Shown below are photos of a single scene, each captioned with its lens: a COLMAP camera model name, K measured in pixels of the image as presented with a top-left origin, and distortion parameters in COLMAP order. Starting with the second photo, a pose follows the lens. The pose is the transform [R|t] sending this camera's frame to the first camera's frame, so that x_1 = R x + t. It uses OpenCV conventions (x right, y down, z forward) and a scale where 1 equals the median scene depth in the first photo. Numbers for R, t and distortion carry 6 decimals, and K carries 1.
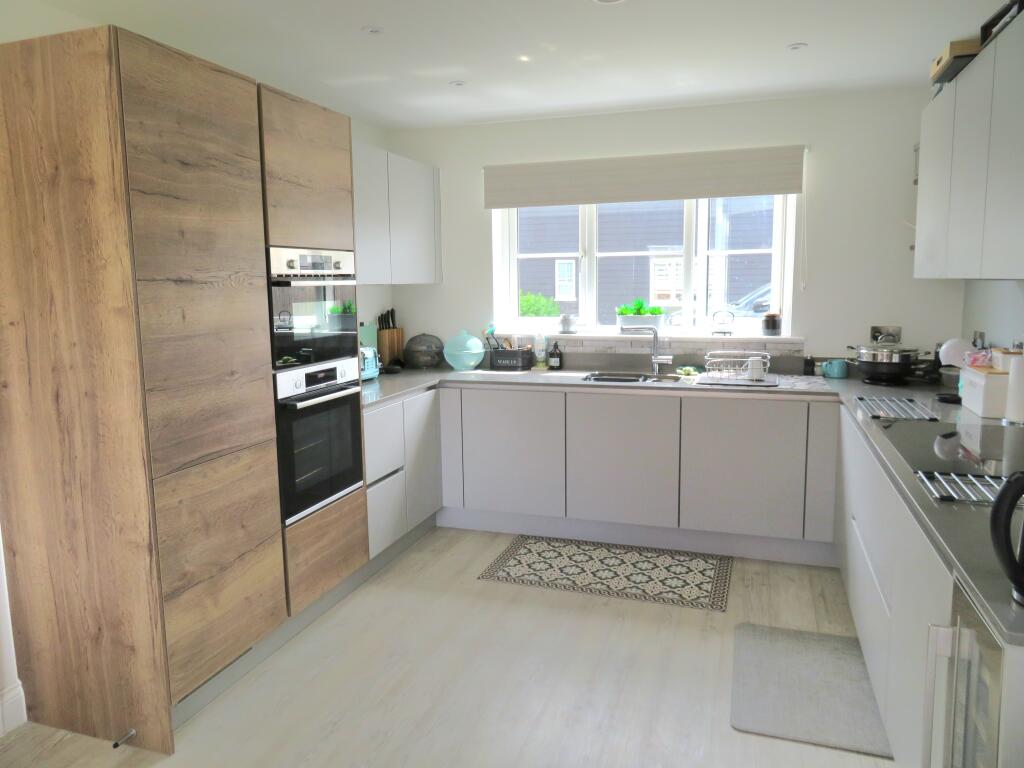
lens RADIAL K [[737.3, 0, 509.2], [0, 737.3, 380.6], [0, 0, 1]] dist [0.000324, 0.013949]
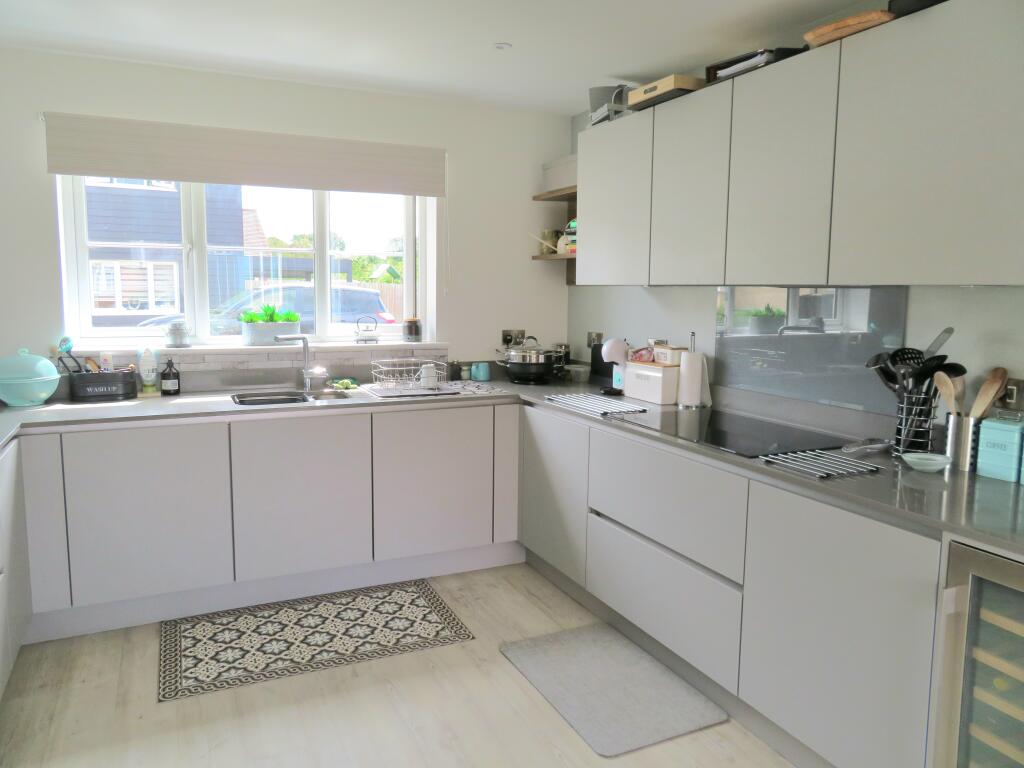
lens RADIAL K [[737.3, 0, 511.9], [0, 737.3, 380.6], [0, 0, 1]] dist [0.000324, 0.013949]
pose [[0.719823, -0.066173, 0.690996, -0.233792], [0.074403, 0.997066, 0.017977, -0.018877], [-0.690159, 0.038472, 0.722635, 0.225248]]
